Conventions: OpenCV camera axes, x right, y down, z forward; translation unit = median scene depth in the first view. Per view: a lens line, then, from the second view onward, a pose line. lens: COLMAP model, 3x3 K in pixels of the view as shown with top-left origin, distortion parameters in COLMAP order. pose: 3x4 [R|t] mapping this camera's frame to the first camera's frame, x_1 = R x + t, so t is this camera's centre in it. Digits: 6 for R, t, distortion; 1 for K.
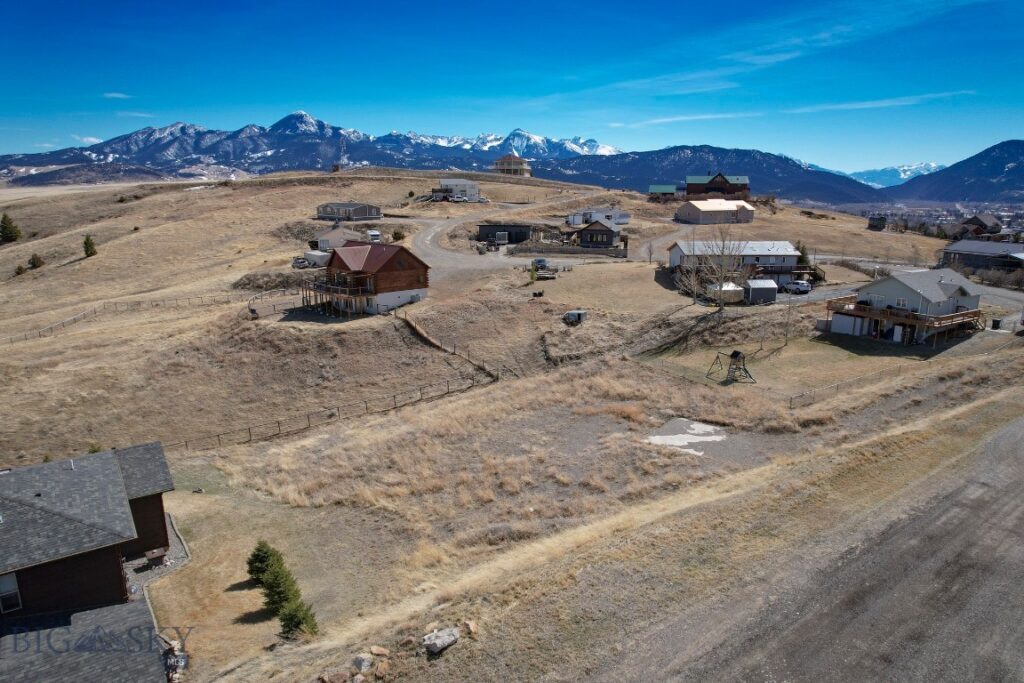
lens RADIAL K [[654.9, 0, 517.4], [0, 654.9, 347.2], [0, 0, 1]] dist [-0.081853, 0.071585]
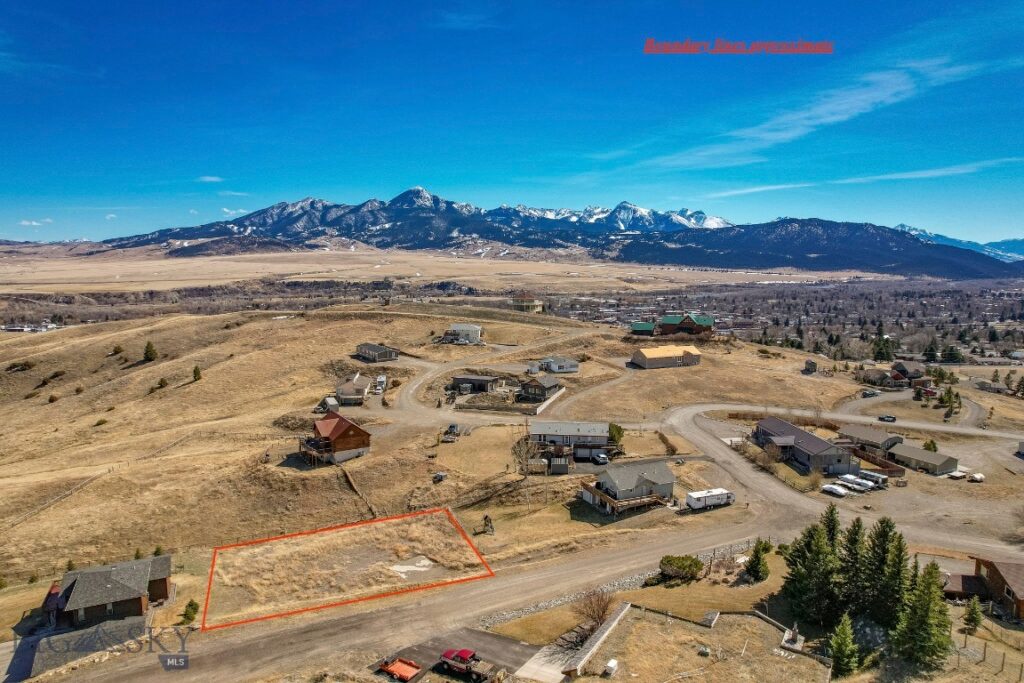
lens RADIAL K [[654.9, 0, 517.4], [0, 654.9, 347.2], [0, 0, 1]] dist [-0.081853, 0.071585]
pose [[0.987209, 0.023841, -0.157639, 0.596805], [-0.040169, 0.994053, -0.101219, -0.239221], [0.154288, 0.106257, 0.982296, -0.695050]]
